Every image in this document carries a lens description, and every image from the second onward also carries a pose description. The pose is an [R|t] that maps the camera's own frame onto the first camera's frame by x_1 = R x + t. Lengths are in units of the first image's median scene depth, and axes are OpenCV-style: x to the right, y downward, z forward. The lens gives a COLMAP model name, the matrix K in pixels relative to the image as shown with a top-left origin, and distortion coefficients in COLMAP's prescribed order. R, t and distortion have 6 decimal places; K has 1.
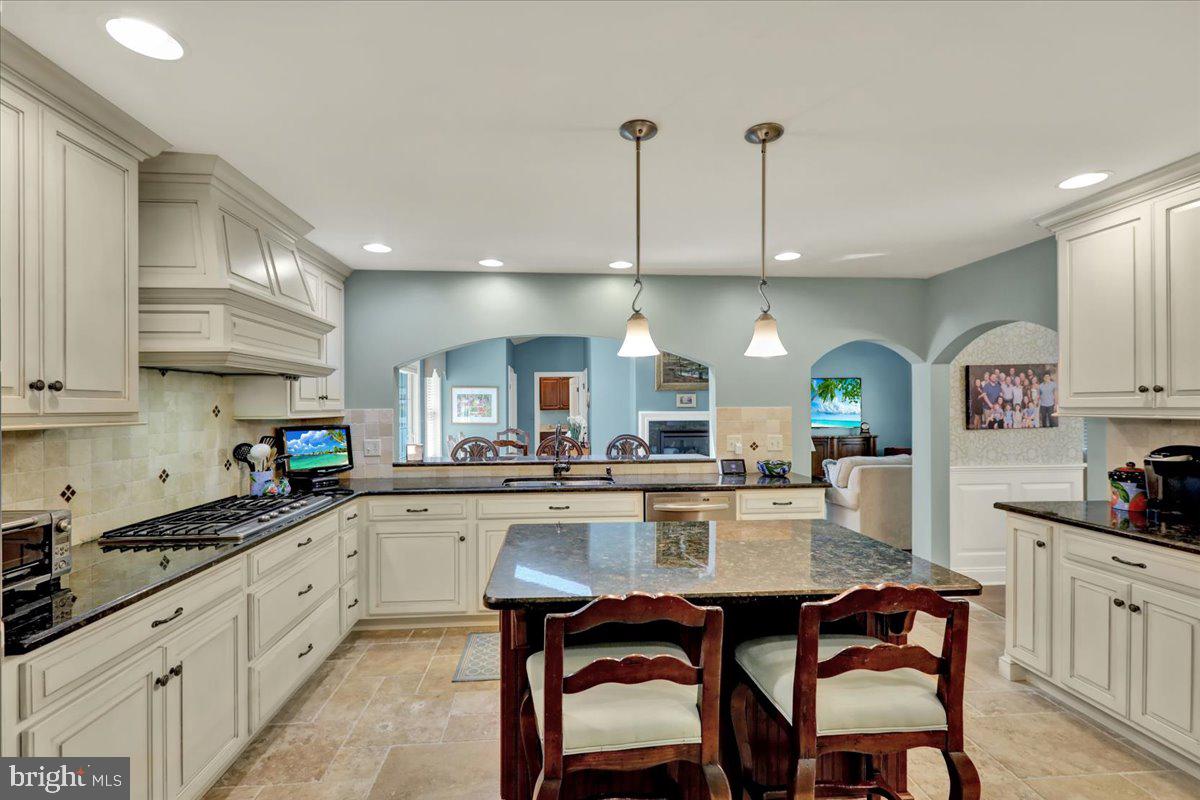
lens RADIAL K [[559.6, 0, 609.4], [0, 559.6, 421.1], [0, 0, 1]] dist [0.005841, 0.000507]
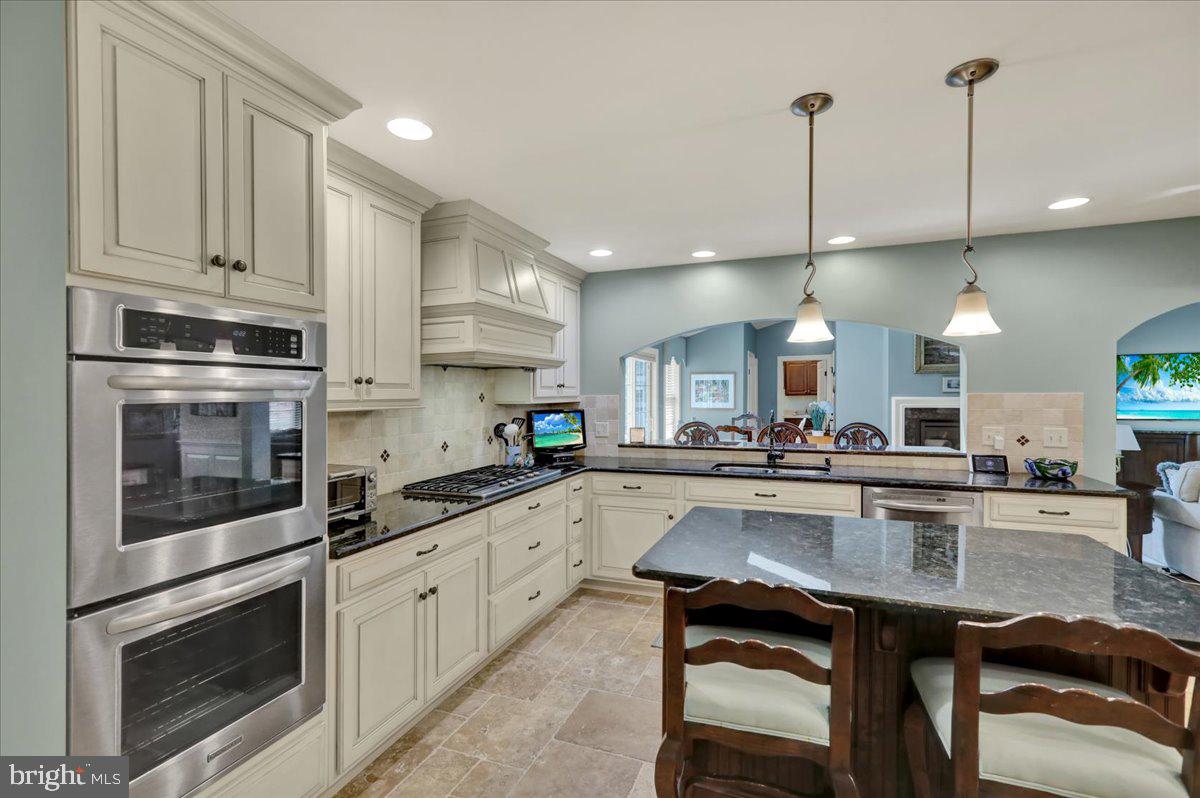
lens RADIAL K [[559.6, 0, 602.8], [0, 559.6, 411.5], [0, 0, 1]] dist [0.005841, 0.000507]
pose [[0.895448, 0.012789, -0.444982, 0.120640], [-0.008451, 0.999895, 0.011732, -0.003200], [0.445086, -0.006744, 0.895463, -0.013490]]
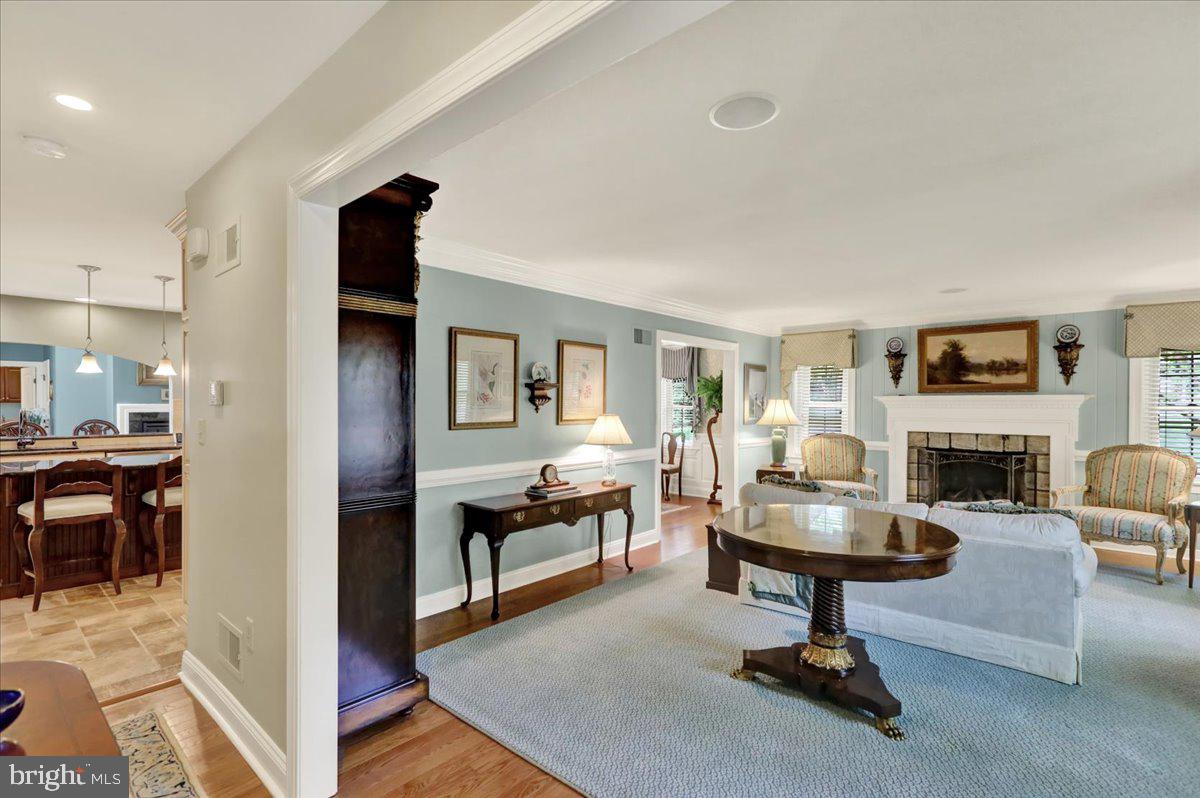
lens RADIAL K [[559.6, 0, 594.8], [0, 559.6, 408.3], [0, 0, 1]] dist [0.005841, 0.000507]
pose [[0.742818, 0.001612, 0.669491, 0.035846], [0.010468, 0.999847, -0.014022, 0.053886], [-0.669411, 0.017424, 0.742688, -1.423030]]
